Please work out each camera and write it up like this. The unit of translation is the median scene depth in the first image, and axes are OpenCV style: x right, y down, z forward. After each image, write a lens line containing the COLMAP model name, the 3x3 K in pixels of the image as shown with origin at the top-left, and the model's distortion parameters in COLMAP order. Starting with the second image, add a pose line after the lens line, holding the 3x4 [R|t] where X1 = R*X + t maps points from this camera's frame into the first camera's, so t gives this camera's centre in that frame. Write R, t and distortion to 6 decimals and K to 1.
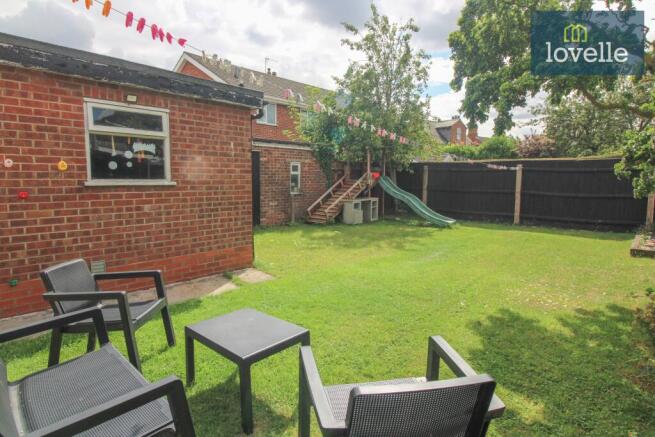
lens RADIAL K [[378.0, 0, 327.5], [0, 378.0, 218.5], [0, 0, 1]] dist [-0.000180, -0.000096]
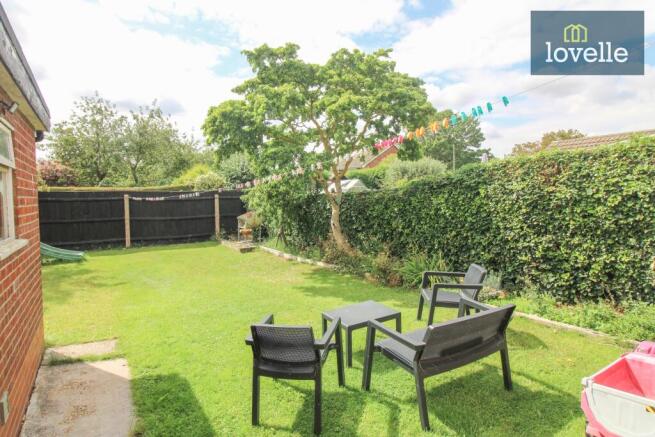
lens RADIAL K [[348.5, 0, 327.5], [0, 348.5, 212.7], [0, 0, 1]] dist [0.025164, -0.032963]
pose [[0.260978, -0.048985, 0.964101, -0.363555], [0.117086, 0.992945, 0.018756, -0.039195], [-0.958218, 0.107988, 0.264872, 0.153109]]
